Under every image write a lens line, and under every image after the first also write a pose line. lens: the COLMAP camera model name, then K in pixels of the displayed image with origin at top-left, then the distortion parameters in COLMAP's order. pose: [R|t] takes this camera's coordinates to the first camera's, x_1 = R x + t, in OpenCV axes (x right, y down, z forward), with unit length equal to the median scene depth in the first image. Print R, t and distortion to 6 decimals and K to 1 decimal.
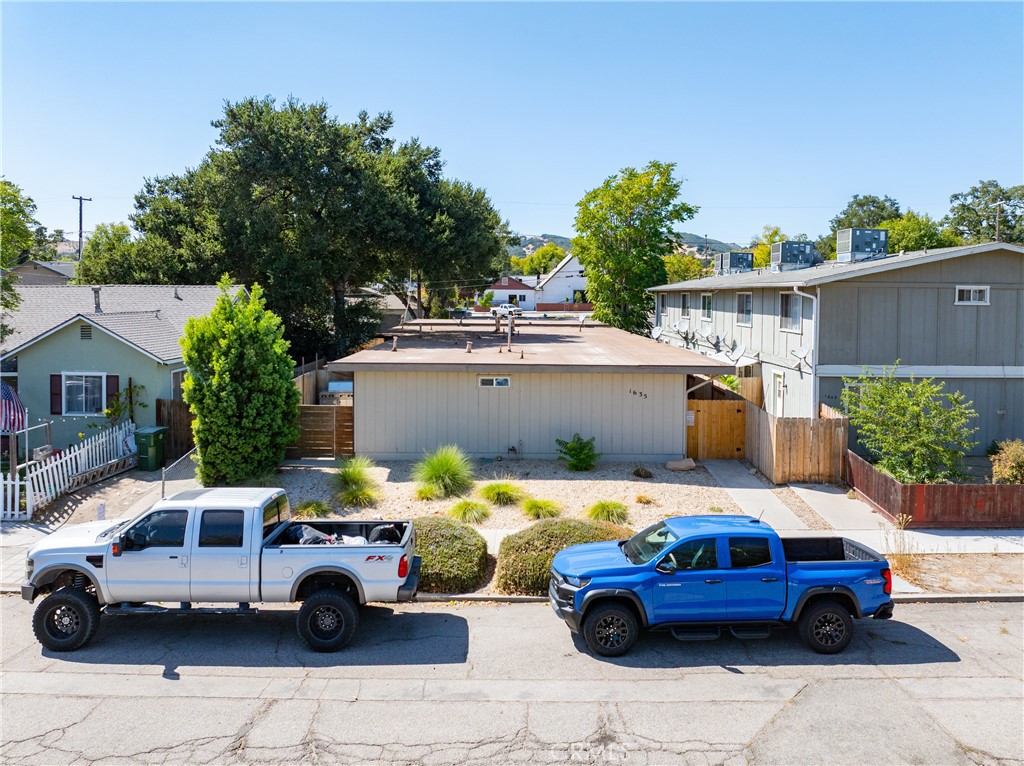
lens RADIAL K [[734.1, 0, 510.5], [0, 734.1, 349.2], [0, 0, 1]] dist [-0.043395, 0.002967]
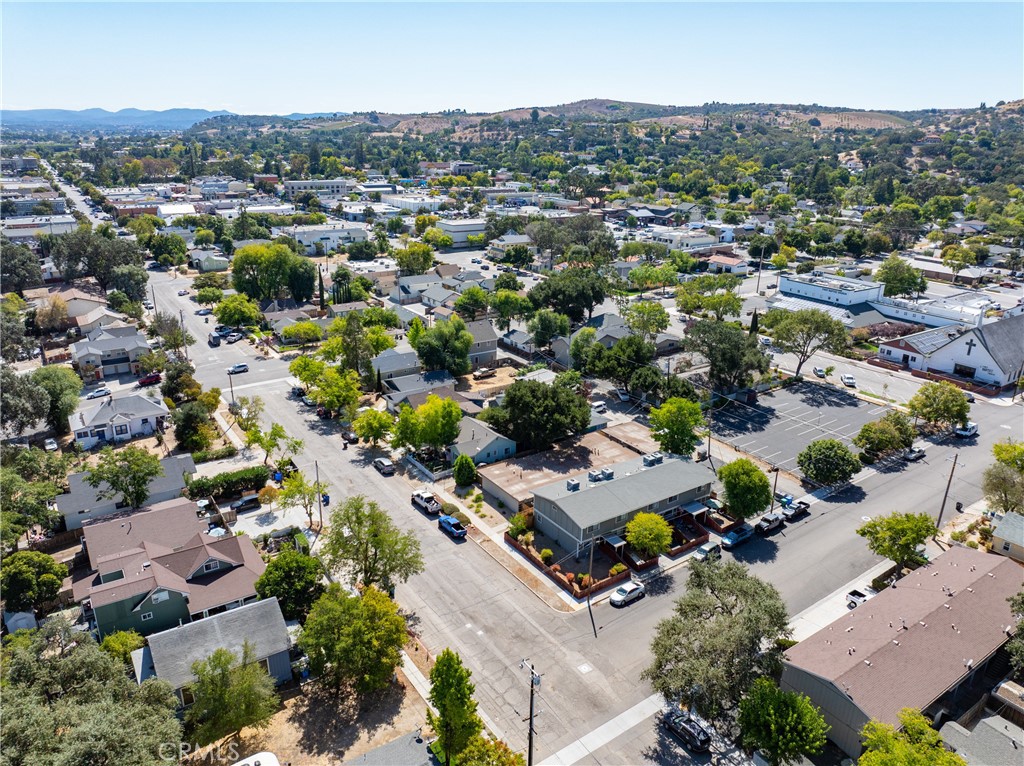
lens RADIAL K [[714.6, 0, 512.0], [0, 714.6, 383.0], [0, 0, 1]] dist [-0.034008, -0.004001]
pose [[0.552461, 0.273543, -0.787376, 4.767447], [-0.068864, 0.956368, 0.283934, -2.602954], [0.830689, -0.102641, 0.547193, -1.976607]]
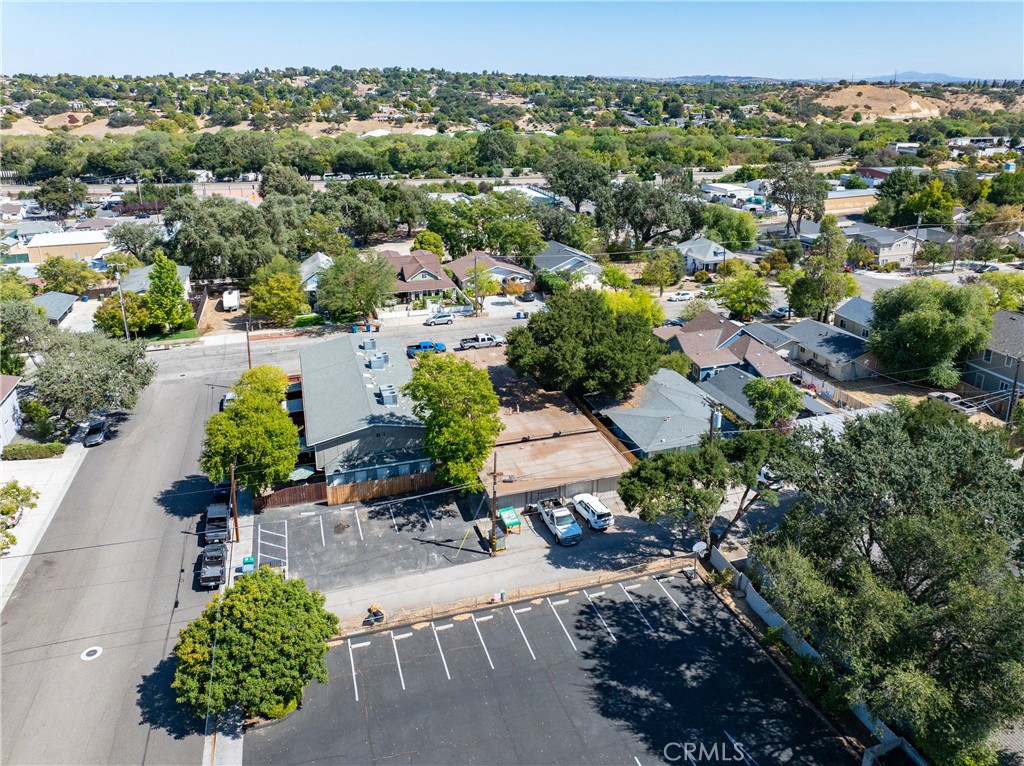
lens RADIAL K [[713.9, 0, 512.0], [0, 713.9, 383.0], [0, 0, 1]] dist [-0.042056, 0.003251]
pose [[-0.958327, 0.106437, -0.265104, 1.100220], [-0.022832, 0.896492, 0.442470, -2.107567], [0.284759, 0.430084, -0.856703, 5.950734]]
